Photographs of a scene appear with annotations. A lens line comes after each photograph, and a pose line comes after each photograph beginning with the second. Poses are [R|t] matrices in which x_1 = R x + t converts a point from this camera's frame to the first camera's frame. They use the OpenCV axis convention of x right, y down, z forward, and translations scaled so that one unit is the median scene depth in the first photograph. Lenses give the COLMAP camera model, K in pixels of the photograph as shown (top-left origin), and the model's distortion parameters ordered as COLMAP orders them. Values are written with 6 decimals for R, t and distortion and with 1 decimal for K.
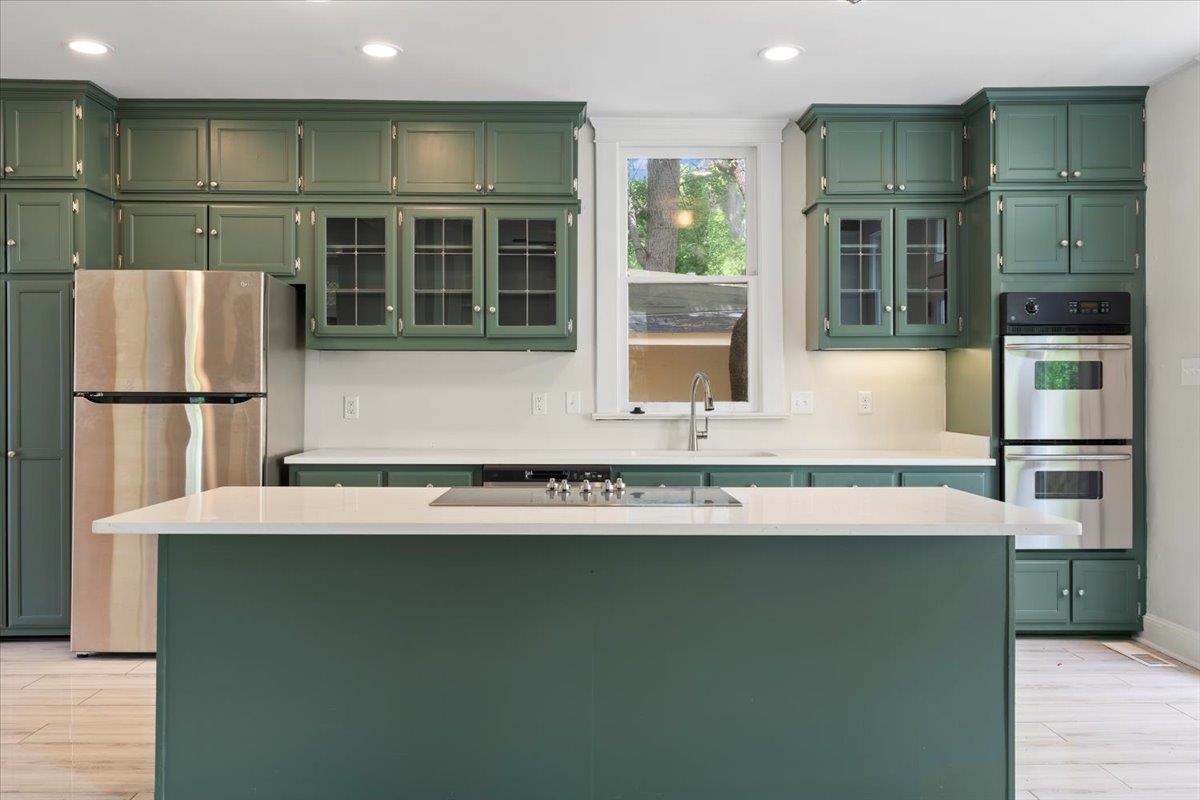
lens RADIAL K [[967.3, 0, 600.0], [0, 967.3, 400.0], [0, 0, 1]] dist [0.004606, 0.006852]
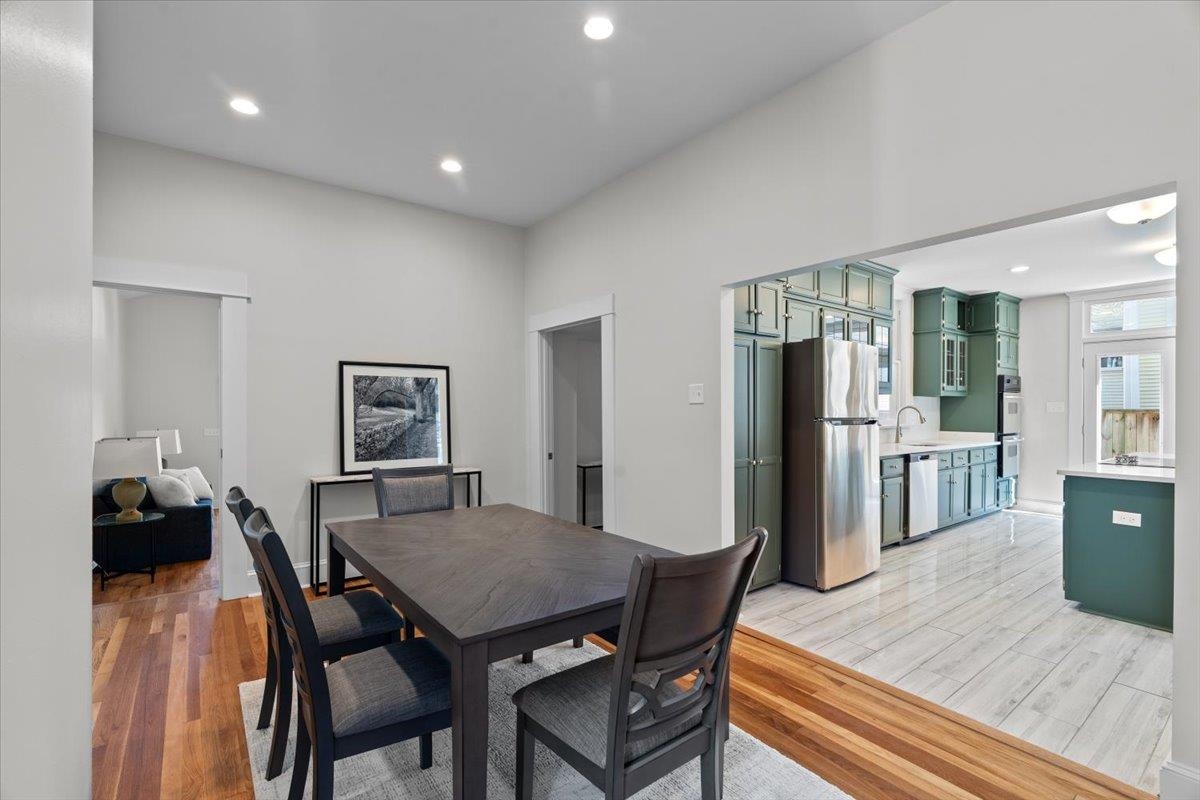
lens RADIAL K [[551.3, 0, 589.5], [0, 551.3, 409.8], [0, 0, 1]] dist [-0.000348, 0.000929]
pose [[0.803580, 0.000142, 0.595197, -1.272876], [0.003893, 0.999977, -0.005495, -0.017223], [-0.595185, 0.006733, 0.803561, 0.492626]]
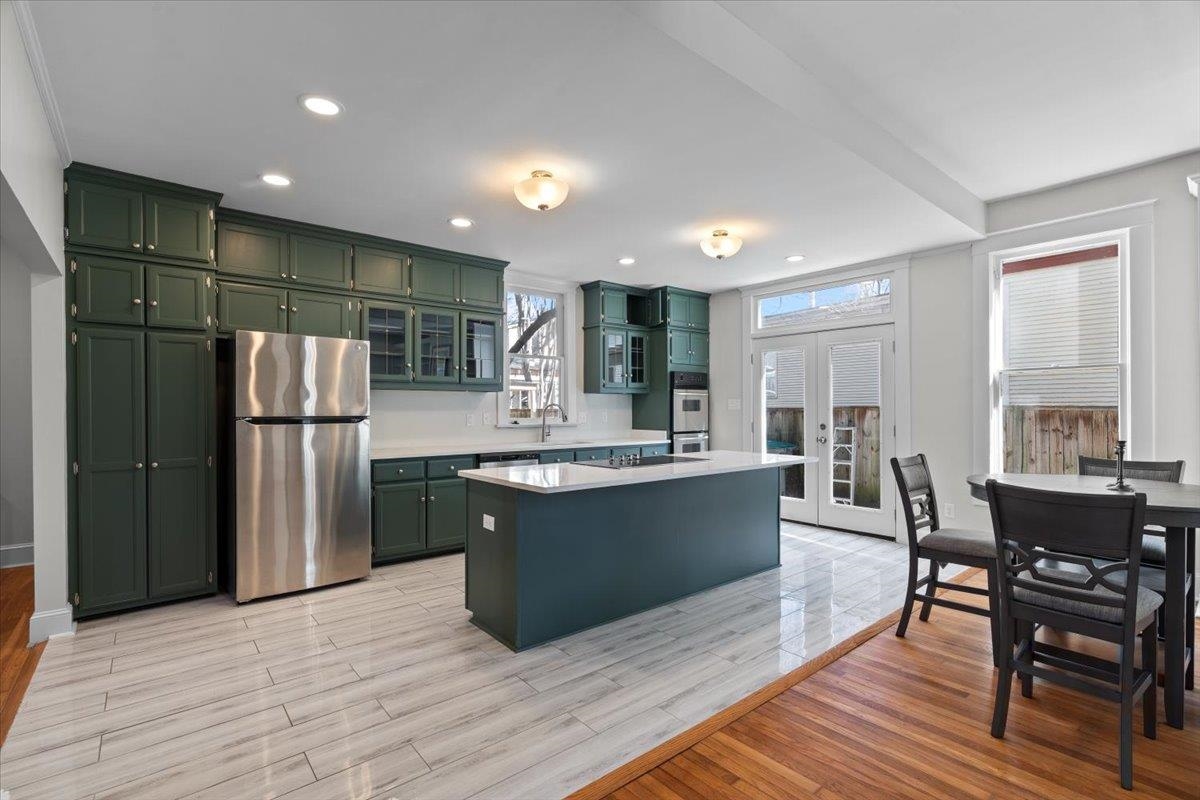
lens RADIAL K [[551.3, 0, 589.5], [0, 551.3, 409.8], [0, 0, 1]] dist [-0.000348, 0.000929]
pose [[0.781971, -0.003875, 0.623303, -0.606359], [0.007639, 0.999965, -0.003368, -0.011200], [-0.623268, 0.007395, 0.781973, 0.050173]]
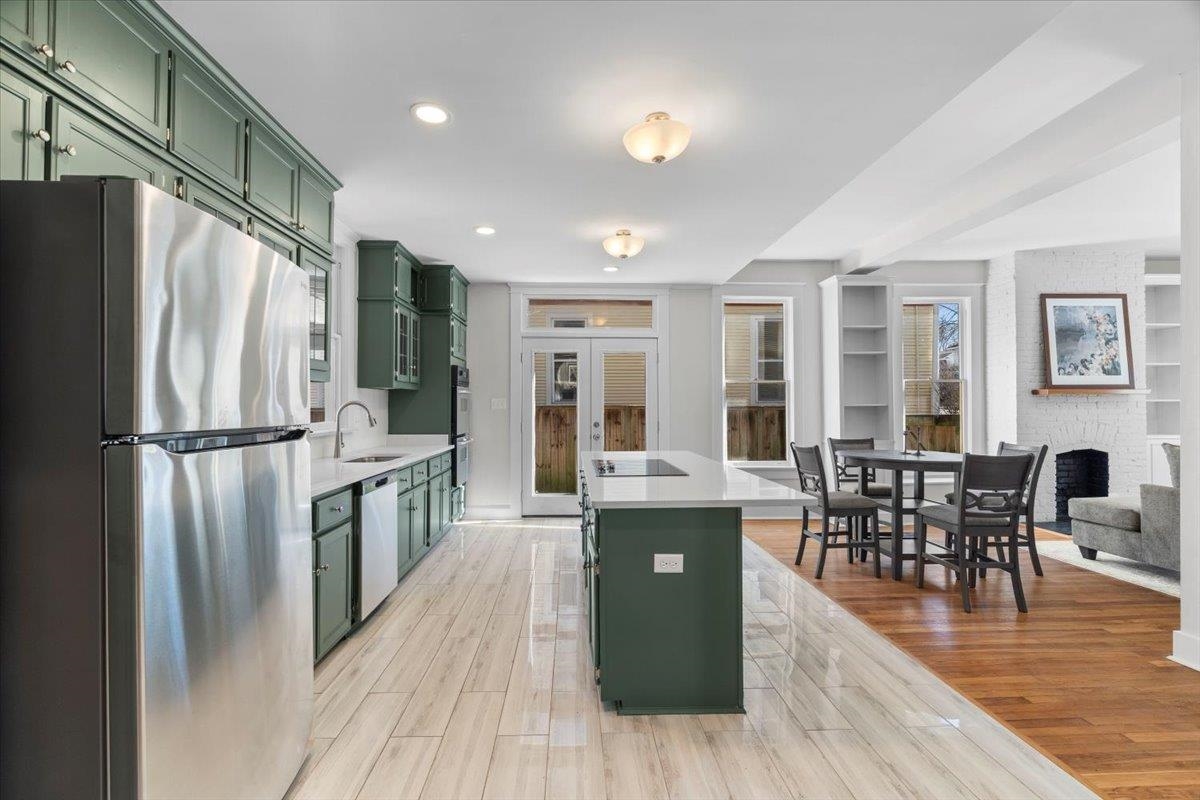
lens RADIAL K [[548.6, 0, 600.0], [0, 548.6, 400.0], [0, 0, 1]] dist [-0.000537, 0.000354]
pose [[-0.040163, 0.011023, 0.999132, -0.777131], [0.010460, 0.999889, -0.010611, -0.019584], [-0.999138, 0.010025, -0.040274, 0.734840]]
